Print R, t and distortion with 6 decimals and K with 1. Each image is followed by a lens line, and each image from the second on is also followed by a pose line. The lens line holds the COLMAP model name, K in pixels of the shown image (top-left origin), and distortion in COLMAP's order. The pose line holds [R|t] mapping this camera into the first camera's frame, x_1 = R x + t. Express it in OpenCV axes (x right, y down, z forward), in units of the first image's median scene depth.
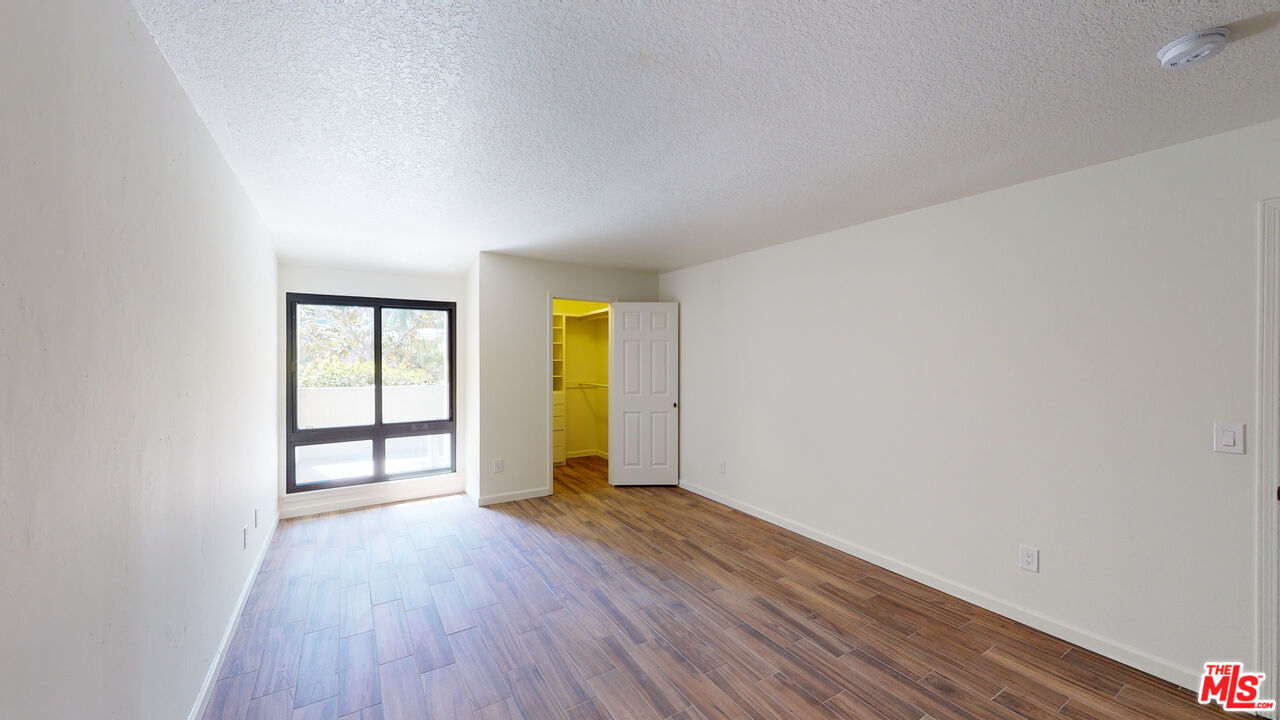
lens RADIAL K [[470.3, 0, 638.0], [0, 470.3, 359.0], [0, 0, 1]] dist [-0.000373, -0.000309]
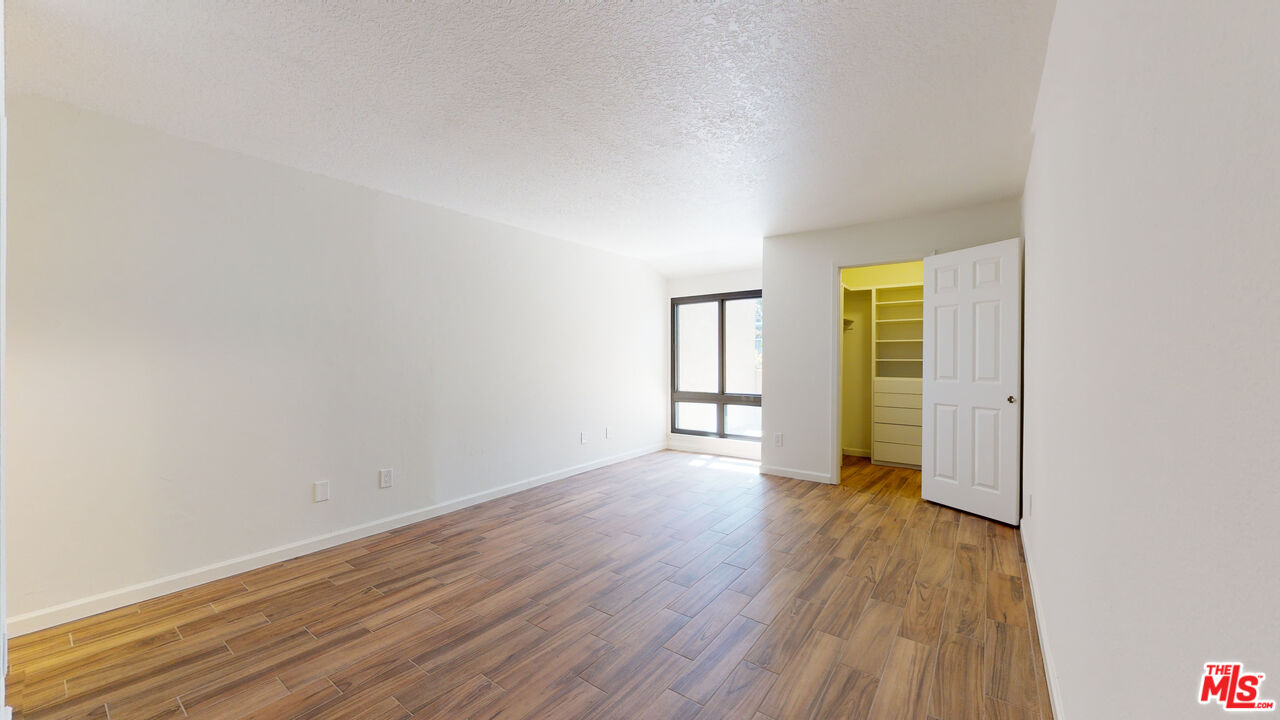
lens RADIAL K [[470.3, 0, 642.2], [0, 470.3, 361.2], [0, 0, 1]] dist [-0.000373, -0.000309]
pose [[0.366747, 0.002474, -0.930317, 0.605491], [-0.003016, 0.999994, 0.001470, 0.057453], [0.930316, 0.002267, 0.366753, 0.370430]]
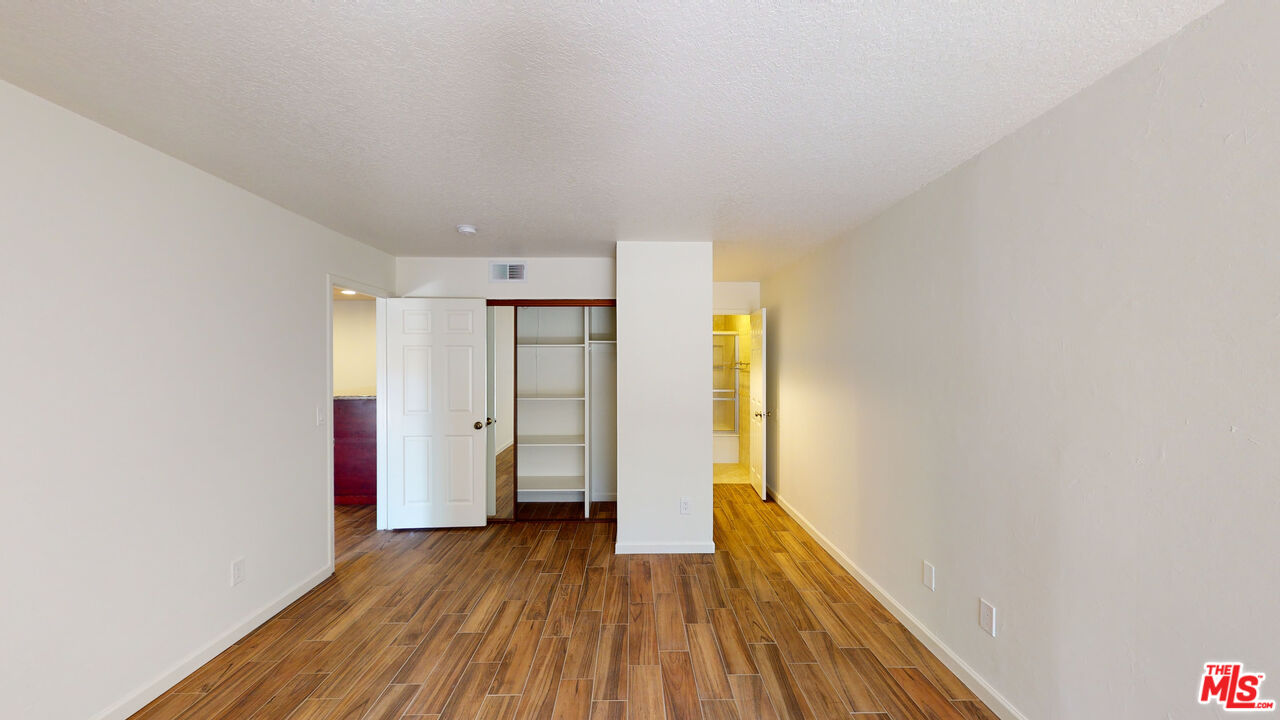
lens RADIAL K [[470.3, 0, 643.0], [0, 470.3, 359.5], [0, 0, 1]] dist [-0.000373, -0.000309]
pose [[-0.859213, 0.000723, 0.511617, -0.241382], [0.001642, 0.999998, 0.001344, -0.010296], [-0.511615, 0.001995, -0.859212, 0.862098]]
